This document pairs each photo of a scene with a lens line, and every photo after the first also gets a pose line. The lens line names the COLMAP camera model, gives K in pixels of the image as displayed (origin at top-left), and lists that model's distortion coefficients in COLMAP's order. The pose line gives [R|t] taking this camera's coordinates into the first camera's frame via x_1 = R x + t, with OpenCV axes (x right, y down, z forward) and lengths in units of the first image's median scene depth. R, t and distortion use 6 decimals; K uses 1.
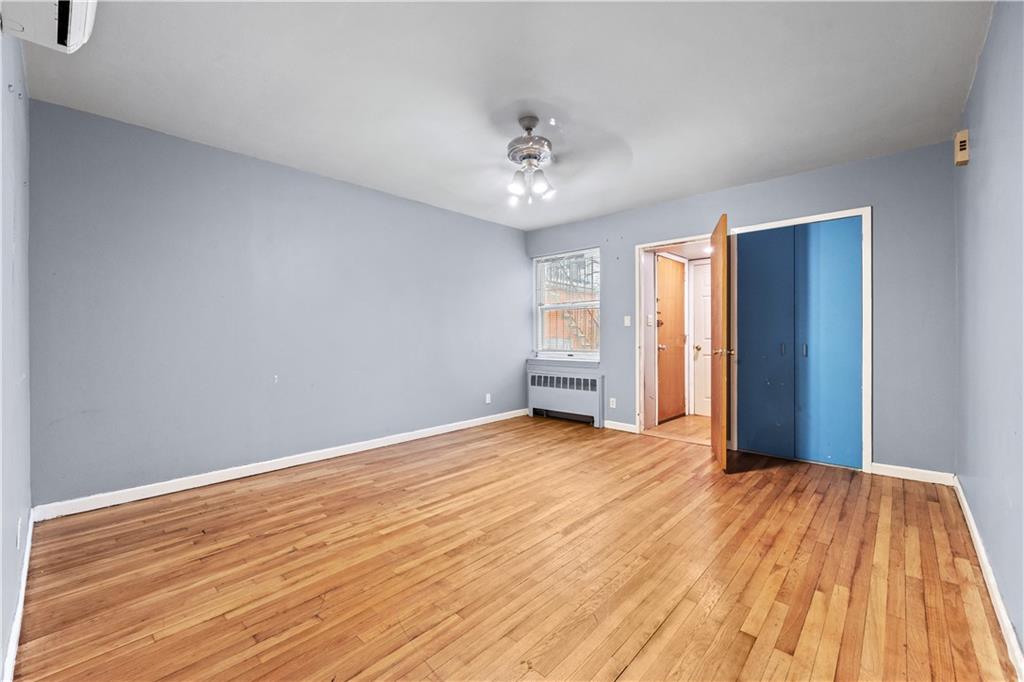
lens RADIAL K [[412.9, 0, 512.3], [0, 412.9, 338.4], [0, 0, 1]] dist [-0.006019, 0.001717]
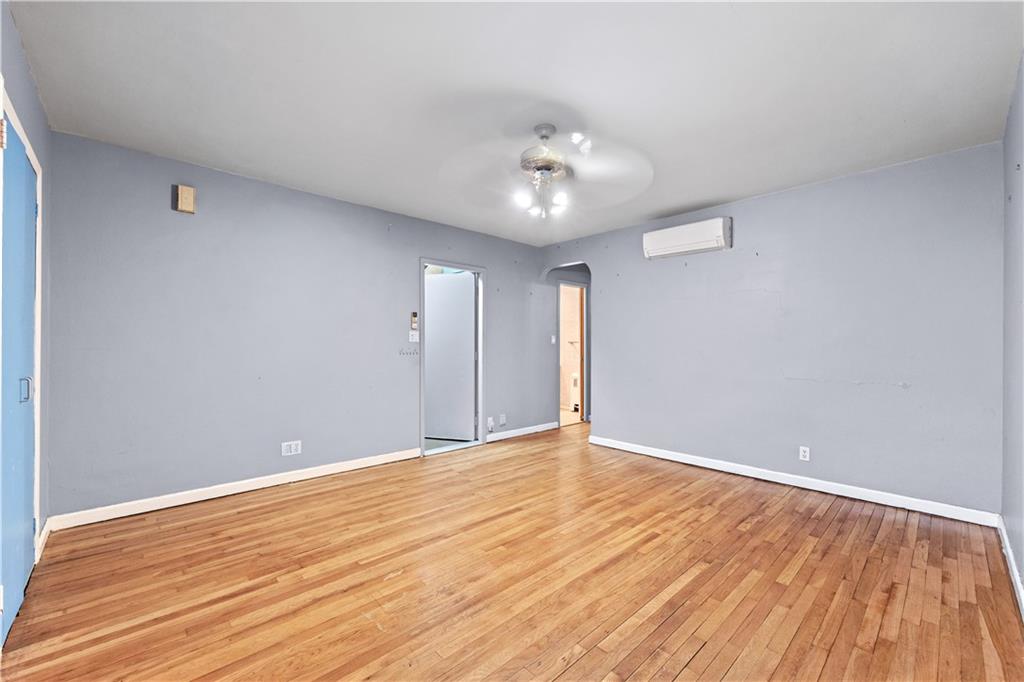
lens RADIAL K [[412.9, 0, 512.0], [0, 412.9, 345.0], [0, 0, 1]] dist [-0.006019, 0.001717]
pose [[-0.997921, -0.003215, 0.064362, 0.057113], [-0.002756, 0.999970, 0.007220, -0.043932], [-0.064384, 0.007027, -0.997900, 2.036232]]
